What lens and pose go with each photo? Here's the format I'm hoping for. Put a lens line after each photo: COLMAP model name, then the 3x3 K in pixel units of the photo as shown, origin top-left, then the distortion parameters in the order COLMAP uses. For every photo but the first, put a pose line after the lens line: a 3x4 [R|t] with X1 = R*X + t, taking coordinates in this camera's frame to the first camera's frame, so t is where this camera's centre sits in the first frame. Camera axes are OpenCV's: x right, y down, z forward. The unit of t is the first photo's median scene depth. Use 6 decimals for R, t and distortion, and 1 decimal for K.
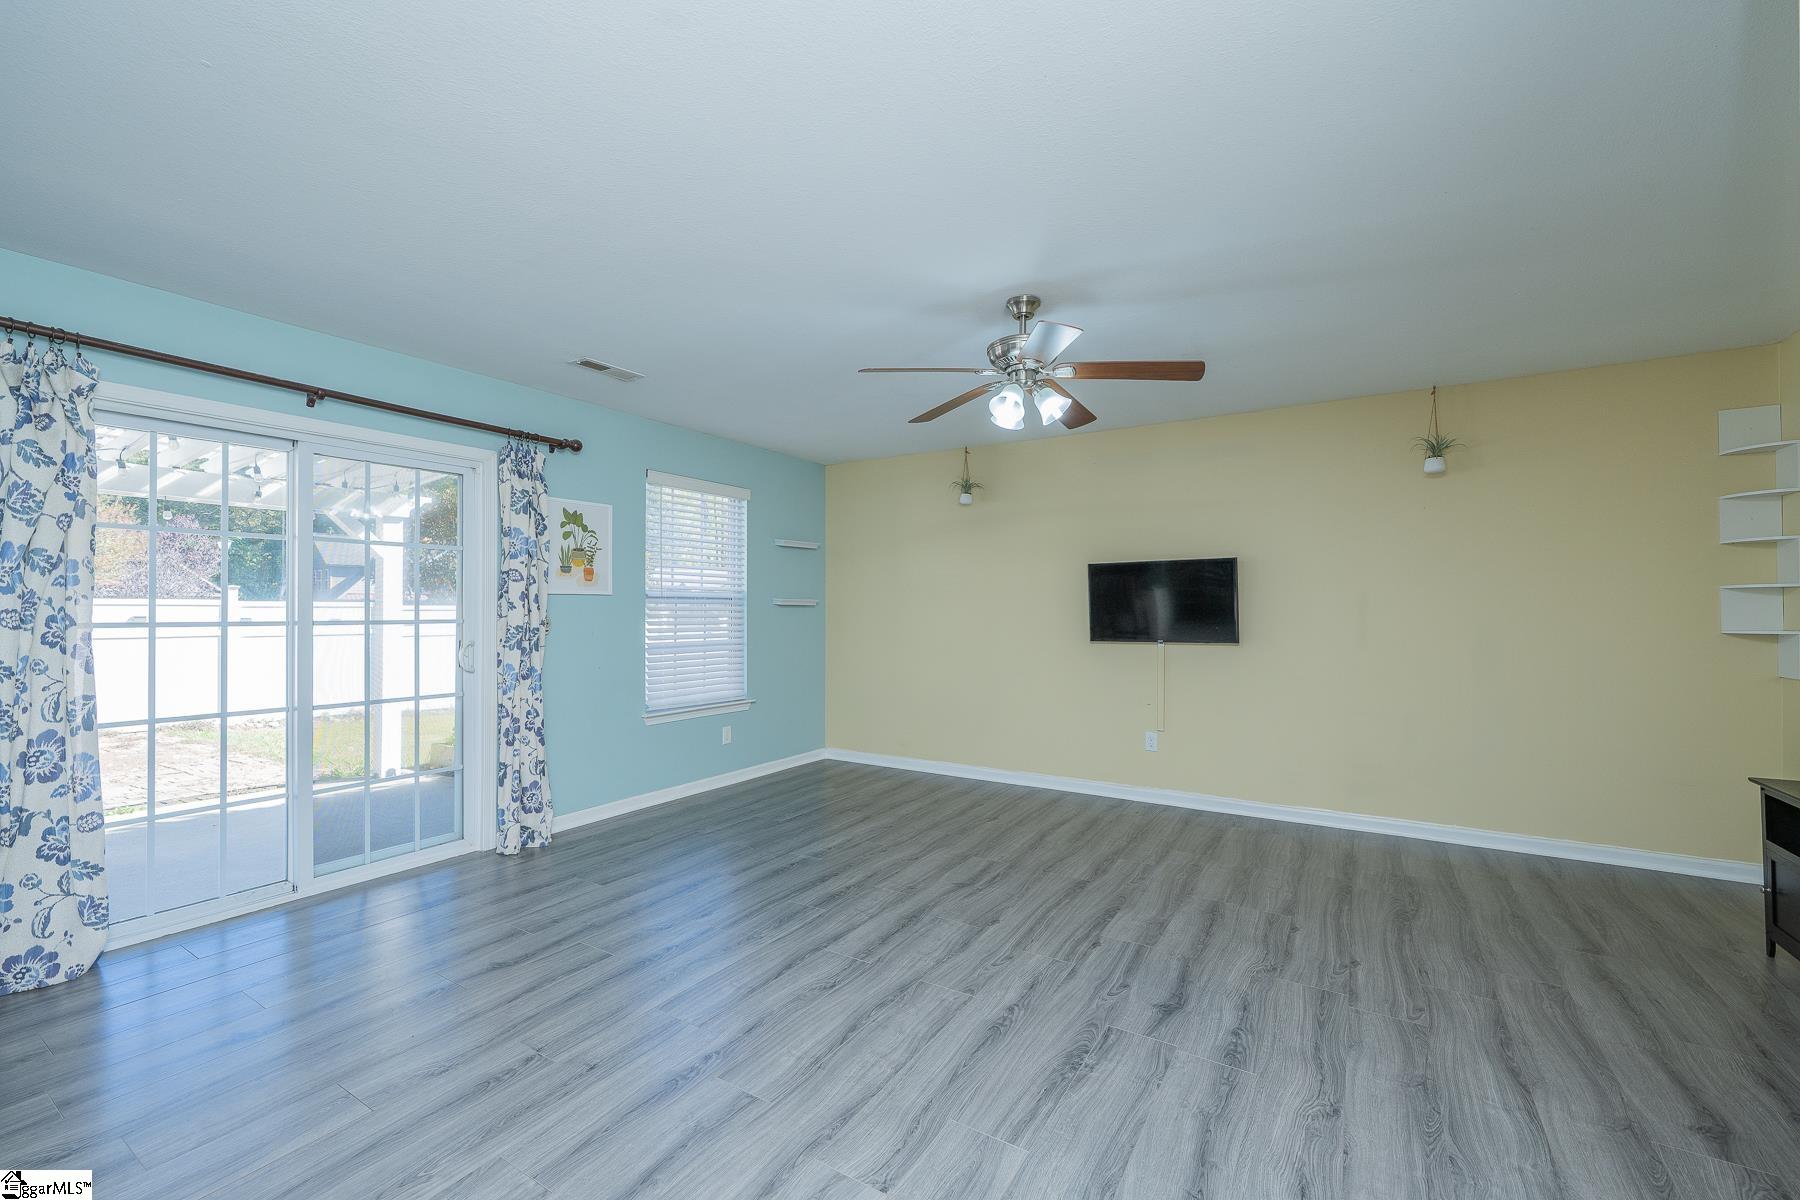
lens RADIAL K [[740.9, 0, 900.0], [0, 740.9, 600.0], [0, 0, 1]] dist [0.000631, 0.000357]
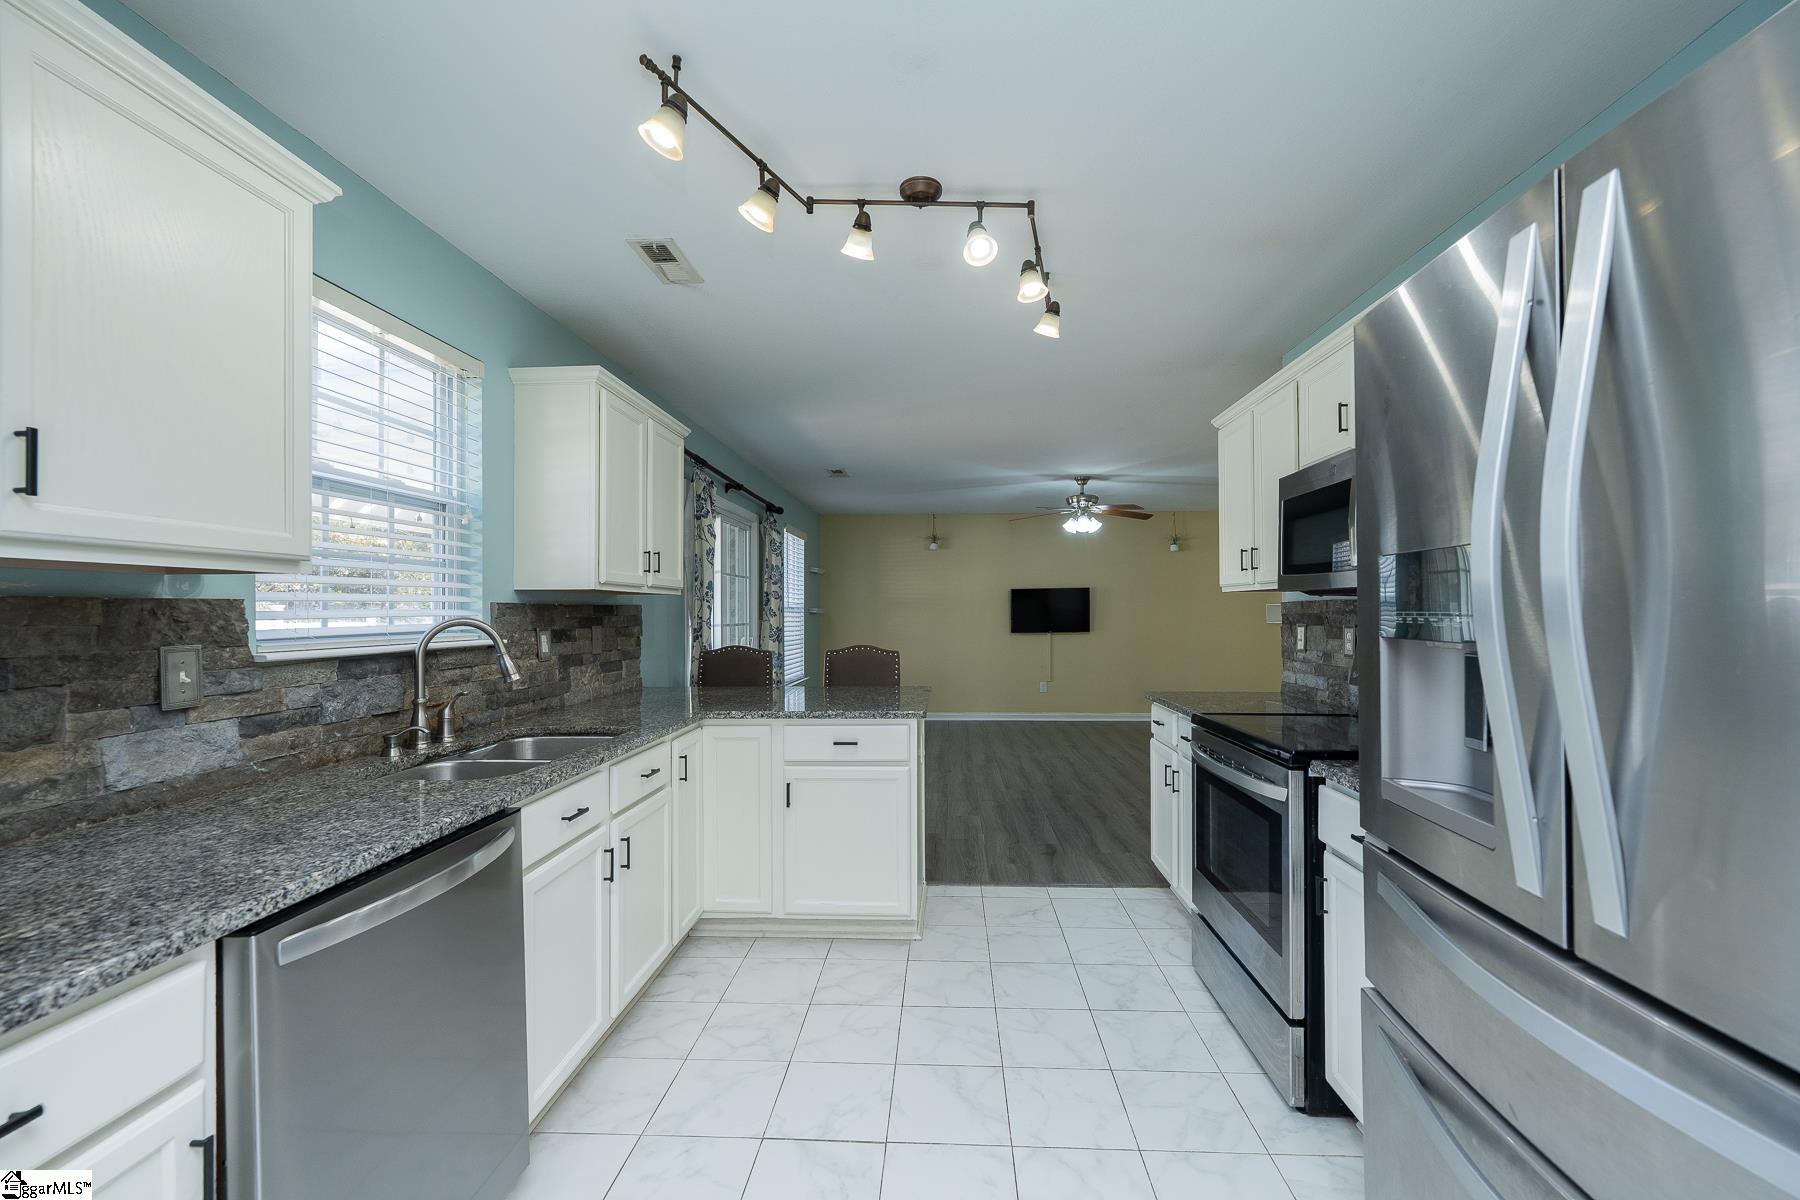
lens RADIAL K [[716.4, 0, 910.5], [0, 716.4, 601.4], [0, 0, 1]] dist [-0.000650, 0.000022]
pose [[0.877920, 0.003595, 0.478794, -1.312857], [-0.001045, 0.999984, -0.005592, -0.014685], [-0.478806, 0.004409, 0.877910, -0.645324]]
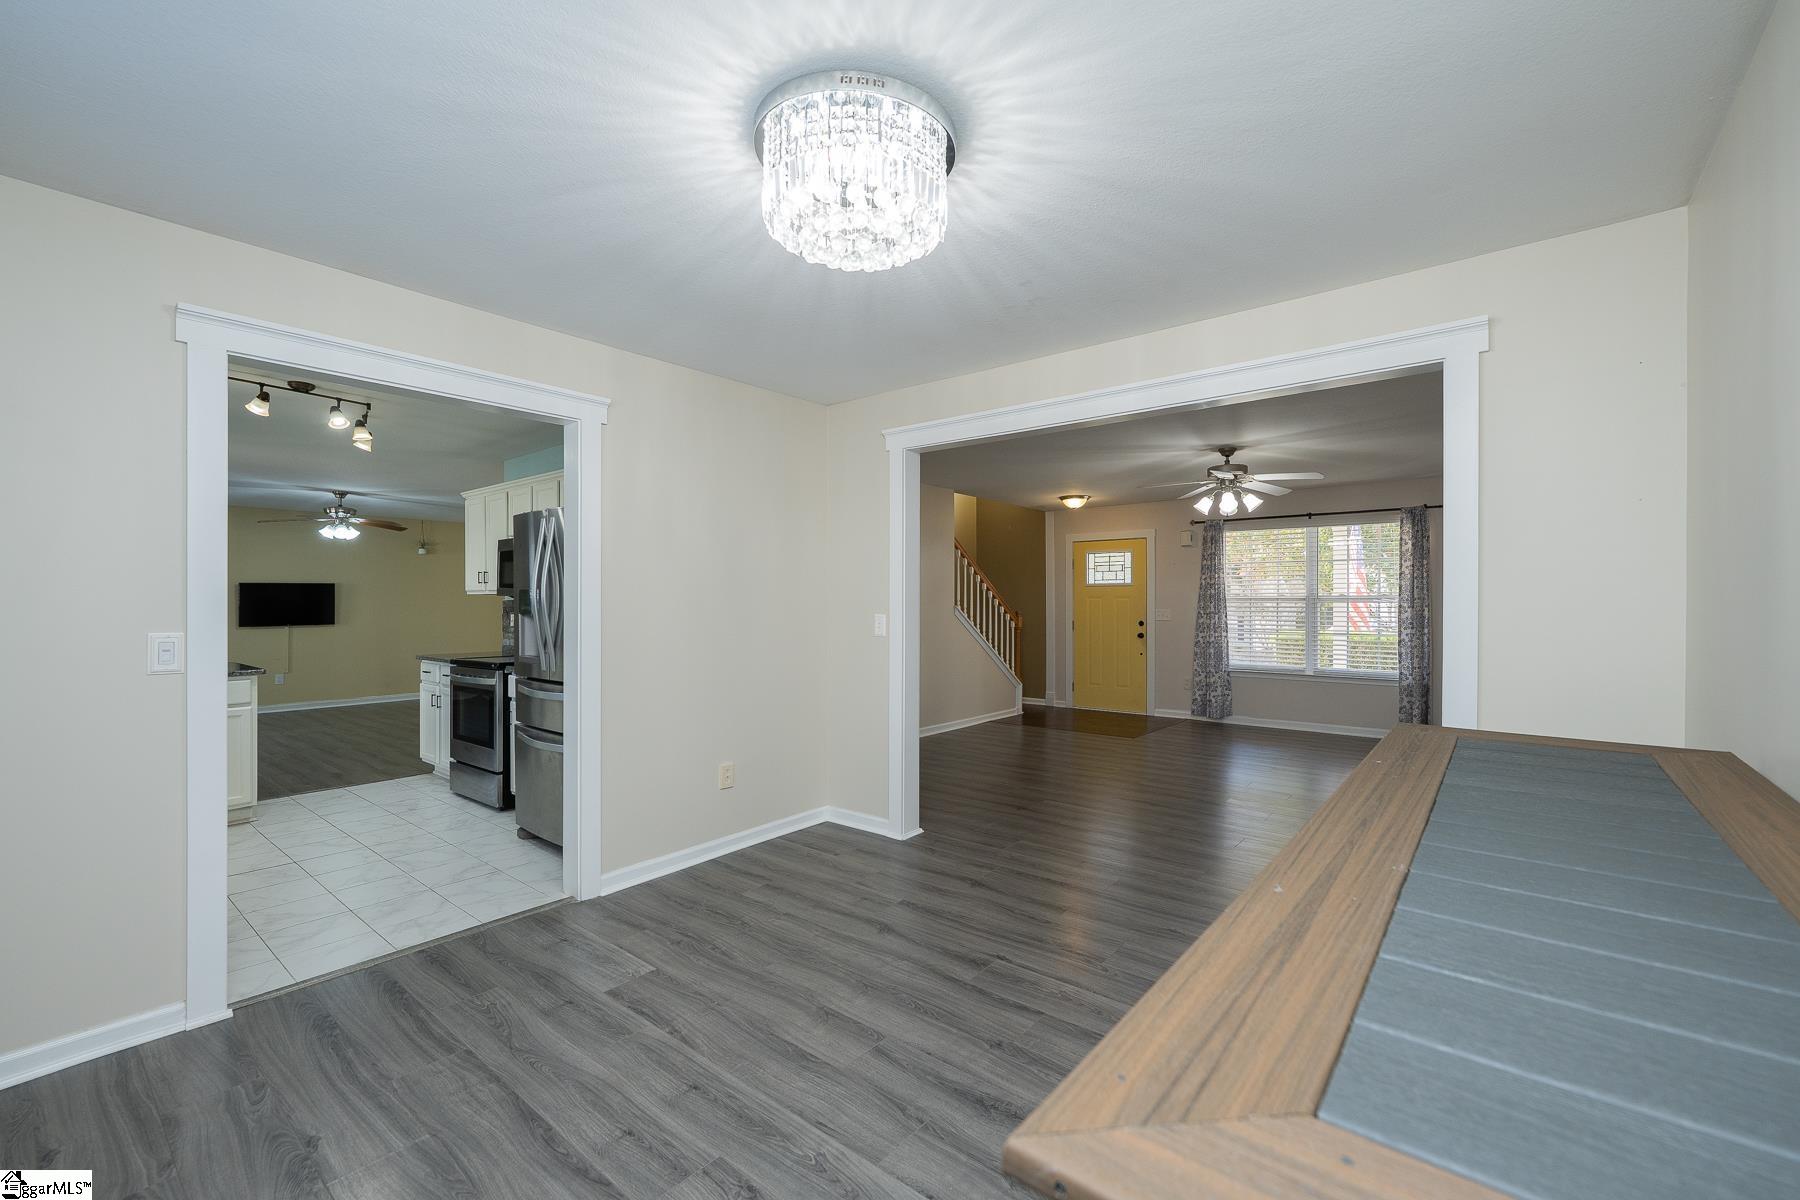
lens RADIAL K [[751.2, 0, 903.5], [0, 751.2, 607.2], [0, 0, 1]] dist [0.001772, 0.000147]
pose [[0.131770, -0.004991, 0.991268, -2.176530], [-0.007119, 0.999957, 0.005981, -0.022521], [-0.991255, -0.007845, 0.131729, -1.308913]]
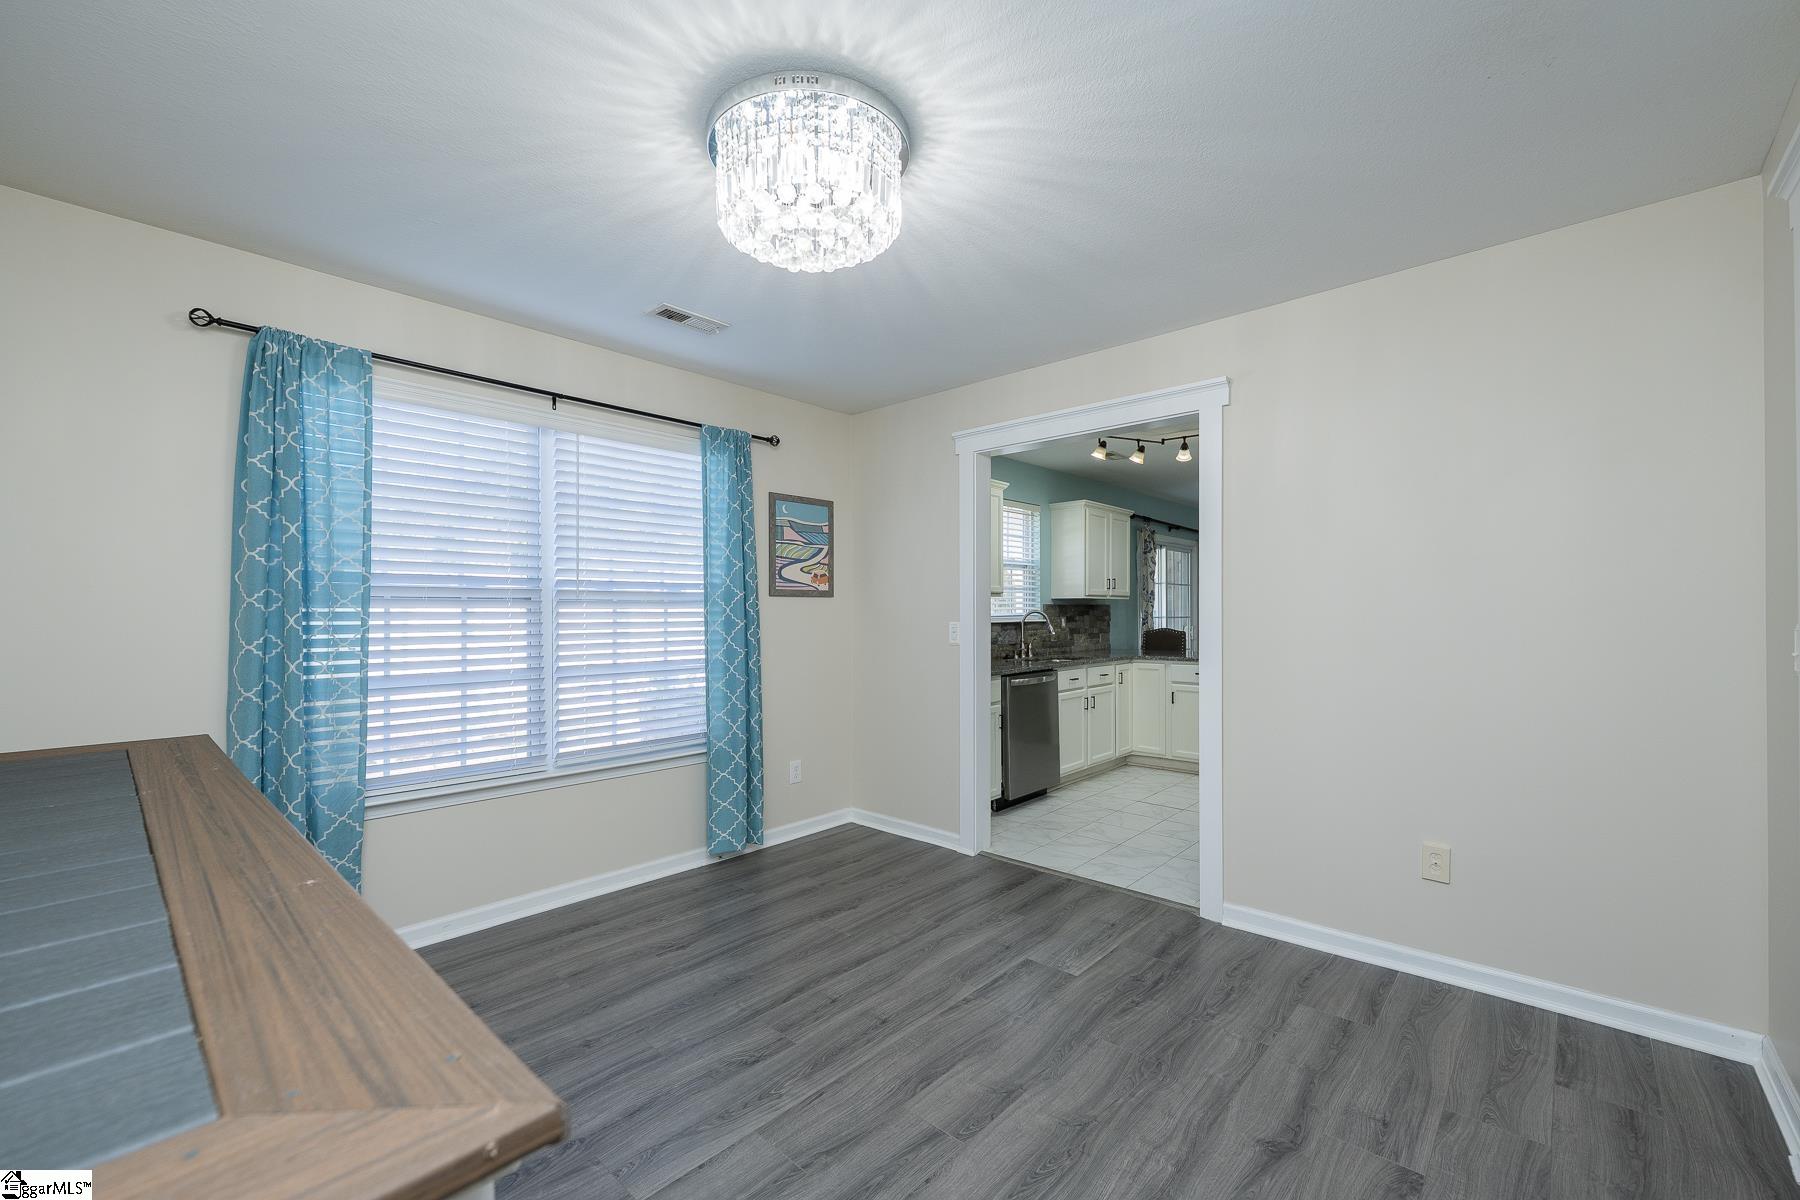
lens RADIAL K [[737.8, 0, 895.9], [0, 737.8, 609.7], [0, 0, 1]] dist [0.001506, 0.000169]
pose [[0.982190, -0.001201, -0.187885, -1.359425], [0.002741, 0.999965, 0.007938, -0.019371], [0.187868, -0.008312, 0.982159, -1.794406]]
